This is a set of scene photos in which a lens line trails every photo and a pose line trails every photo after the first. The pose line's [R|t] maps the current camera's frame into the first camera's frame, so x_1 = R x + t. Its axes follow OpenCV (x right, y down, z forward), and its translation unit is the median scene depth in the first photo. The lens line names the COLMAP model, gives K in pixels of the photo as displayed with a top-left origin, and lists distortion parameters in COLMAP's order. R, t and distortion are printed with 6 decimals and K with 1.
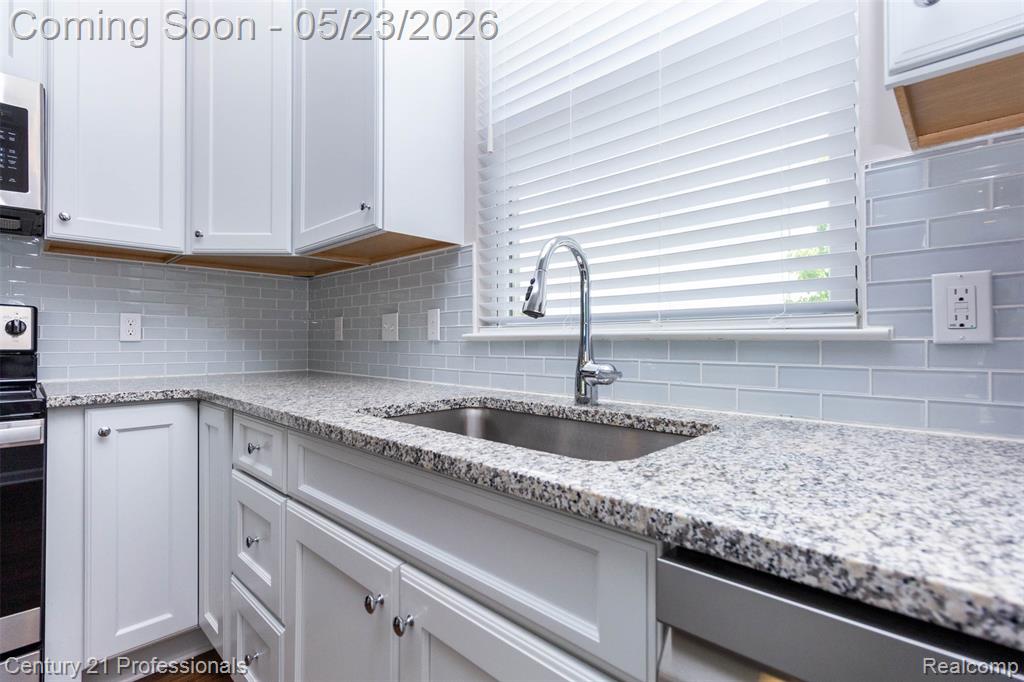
lens RADIAL K [[481.9, 0, 510.8], [0, 481.9, 342.3], [0, 0, 1]] dist [-0.001549, 0.001212]
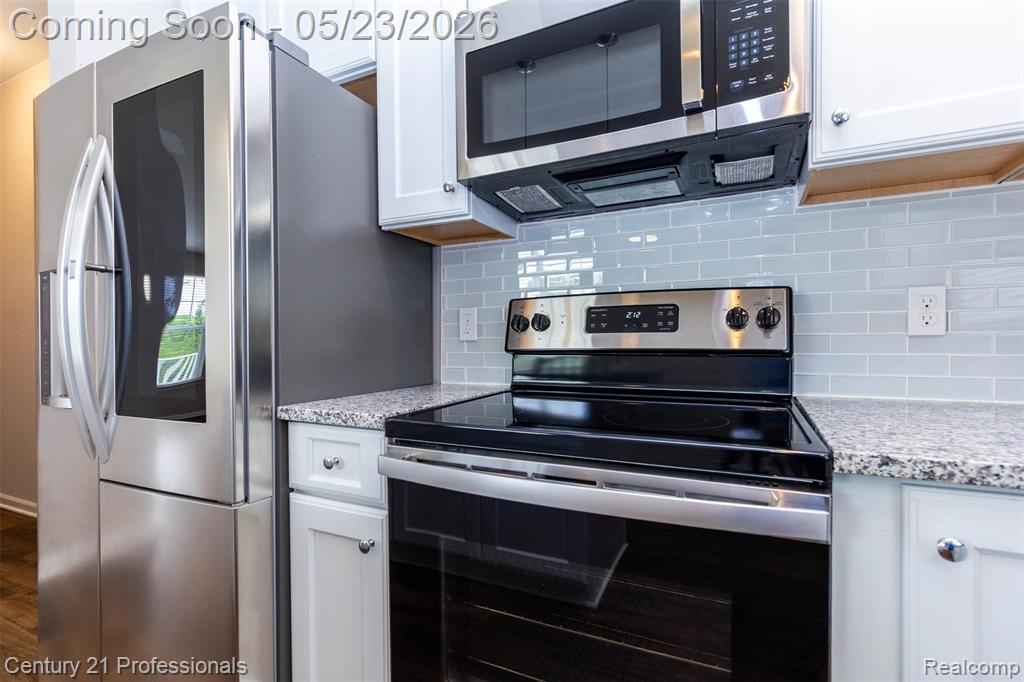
lens RADIAL K [[481.9, 0, 514.4], [0, 481.9, 345.1], [0, 0, 1]] dist [-0.001549, 0.001212]
pose [[0.311391, 0.002497, -0.950278, -0.548592], [0.011234, 0.999917, 0.006309, -0.000705], [0.950215, -0.012640, 0.311338, 0.493822]]
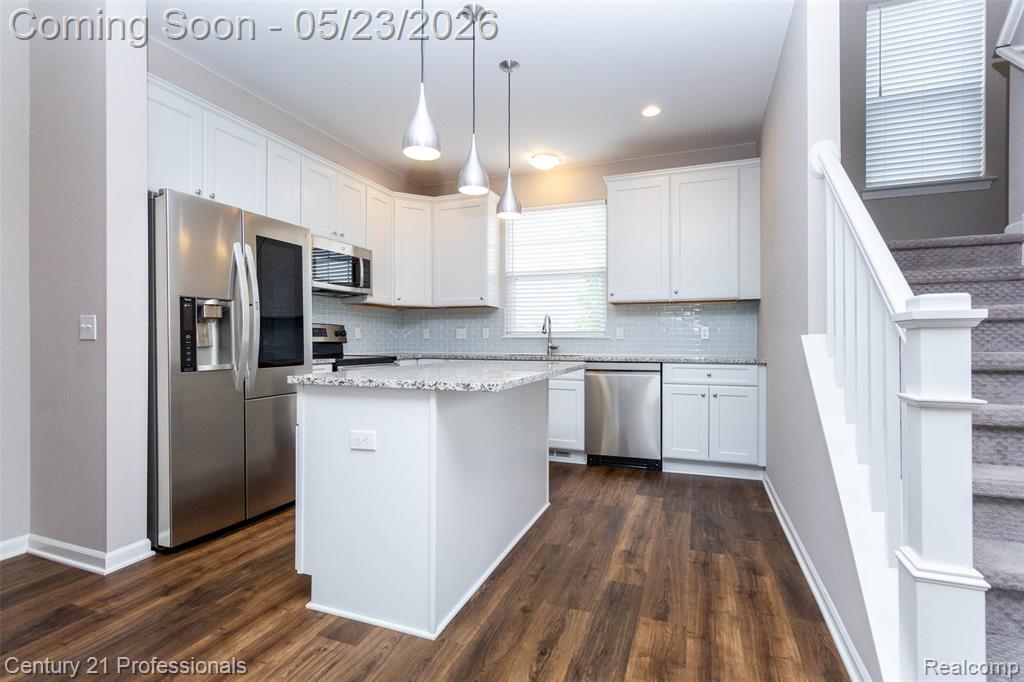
lens RADIAL K [[481.9, 0, 512.6], [0, 481.9, 342.3], [0, 0, 1]] dist [-0.001549, 0.001212]
pose [[0.923075, -0.003794, 0.384601, -1.373885], [0.001580, 0.999980, 0.006073, 0.002905], [-0.384616, -0.004998, 0.923063, -2.125107]]
